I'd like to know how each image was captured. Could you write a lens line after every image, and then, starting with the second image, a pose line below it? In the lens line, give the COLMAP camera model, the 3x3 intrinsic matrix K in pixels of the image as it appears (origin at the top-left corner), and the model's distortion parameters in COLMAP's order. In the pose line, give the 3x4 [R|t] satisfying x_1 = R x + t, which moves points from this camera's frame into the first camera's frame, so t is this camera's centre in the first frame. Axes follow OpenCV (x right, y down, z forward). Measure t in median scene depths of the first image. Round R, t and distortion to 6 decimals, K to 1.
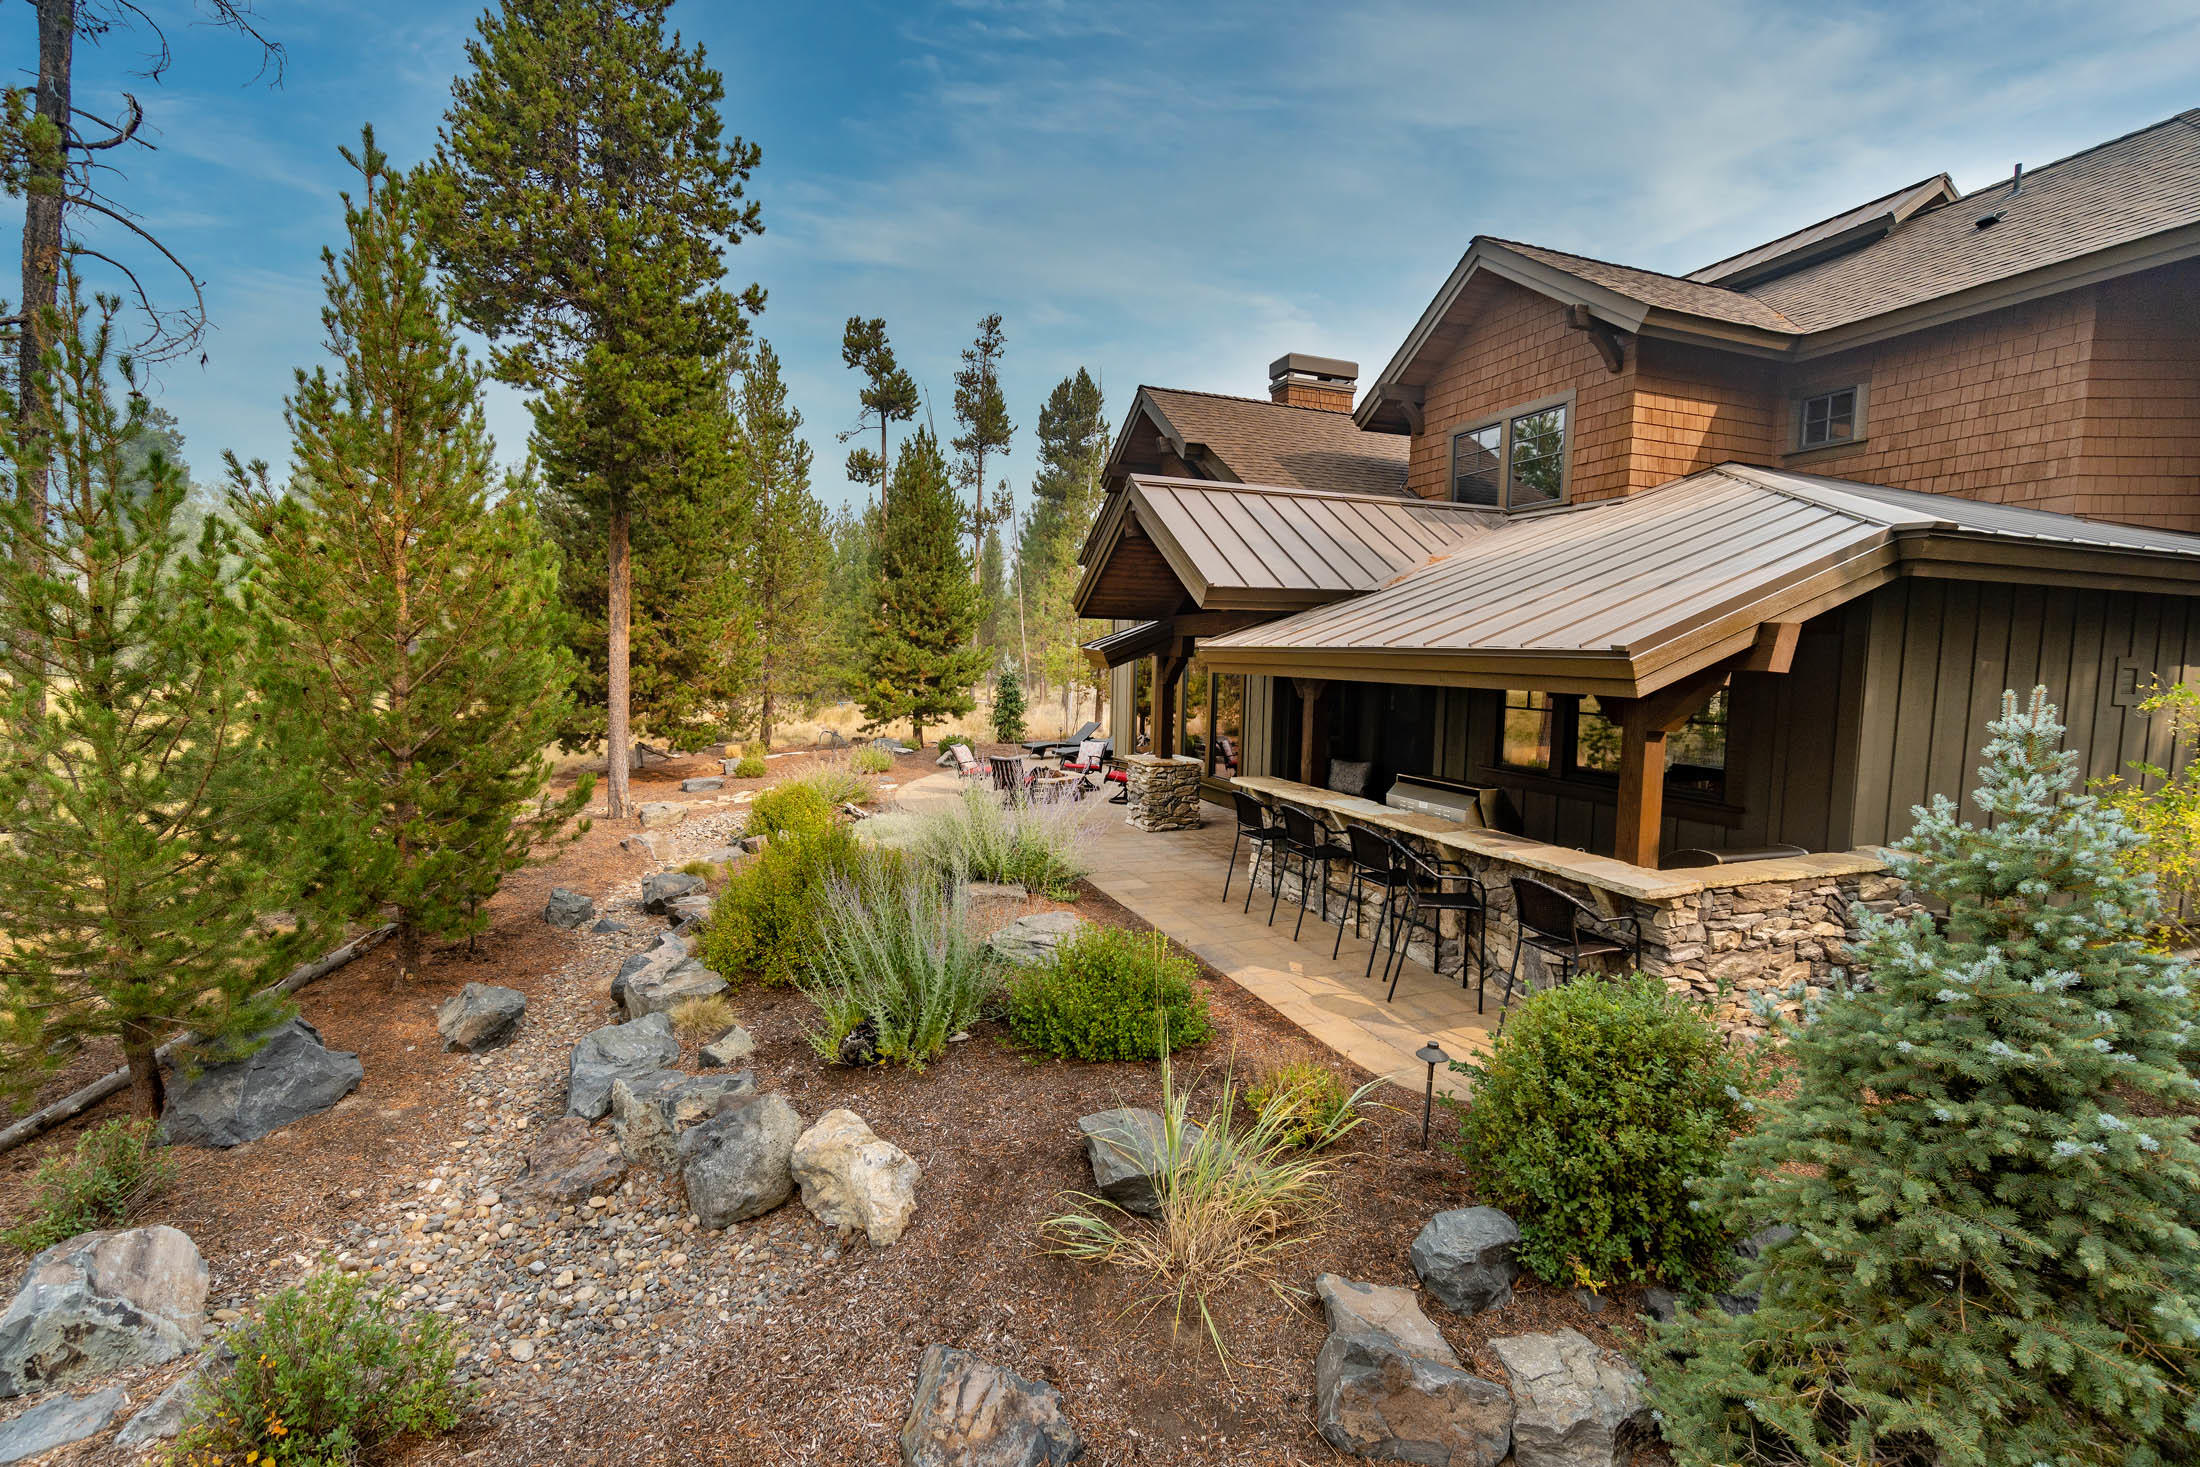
lens RADIAL K [[904.4, 0, 1105.7], [0, 904.4, 718.8], [0, 0, 1]] dist [0.009137, 0.000286]
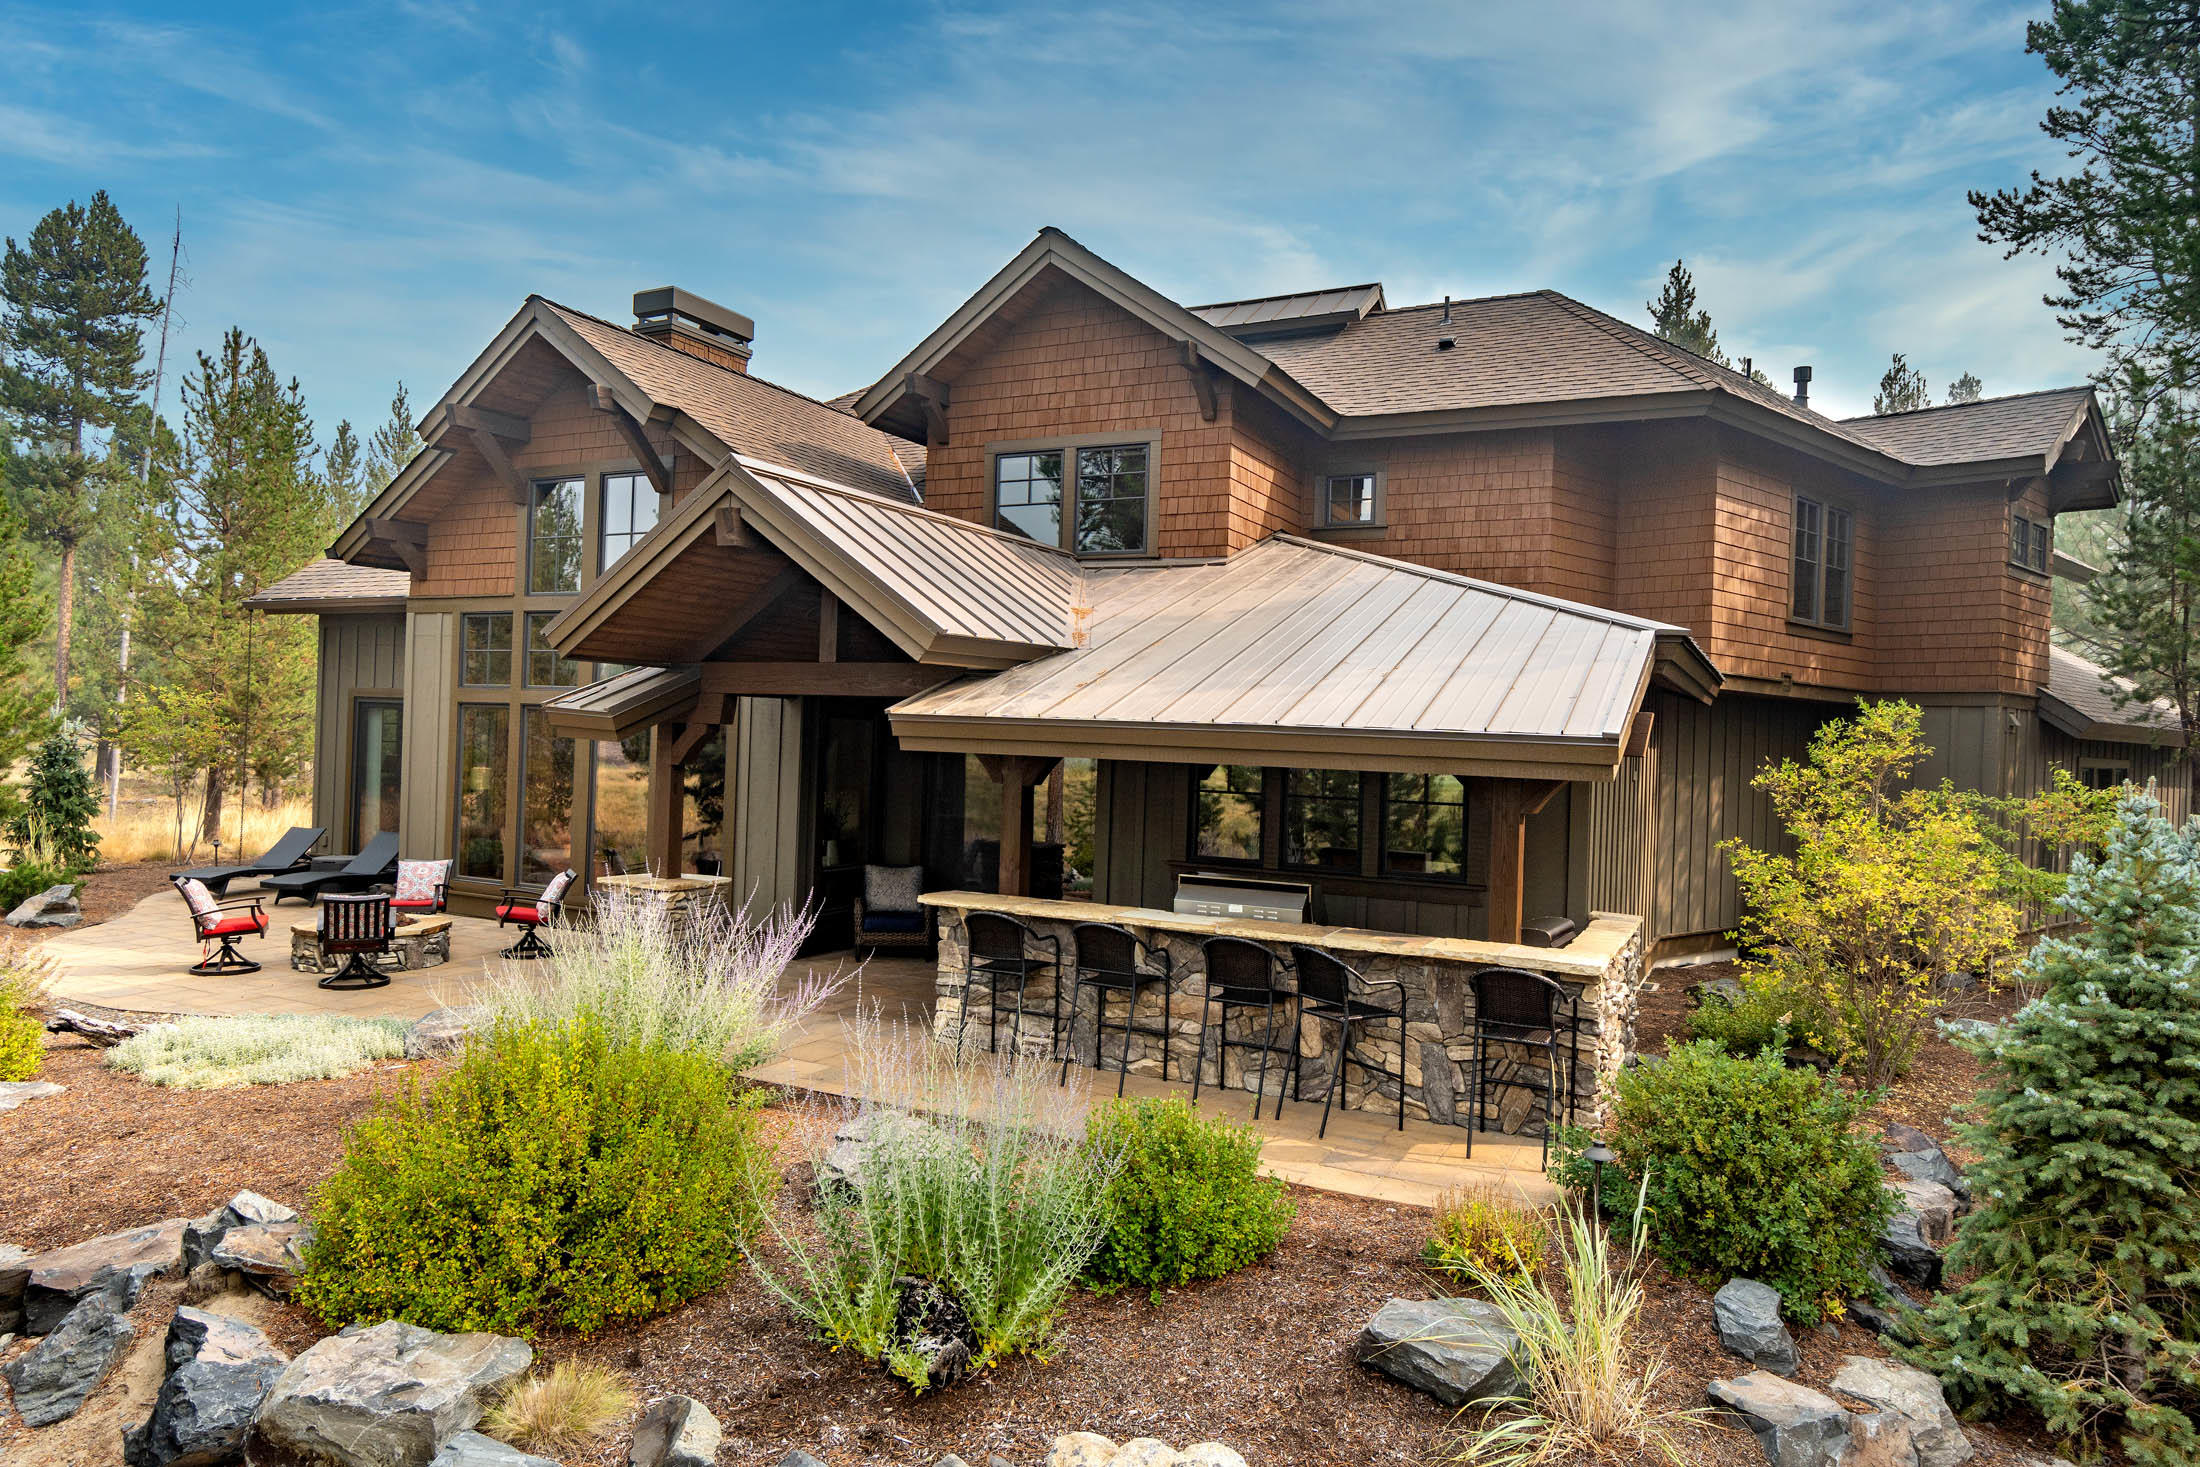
lens RADIAL K [[1277.4, 0, 1103.1], [0, 1277.4, 738.7], [0, 0, 1]] dist [0.007644, -0.001104]
pose [[0.765393, 0.005397, 0.643540, -0.361745], [0.027687, 0.998763, -0.041306, -0.012636], [-0.642967, 0.049433, 0.764297, 0.107444]]
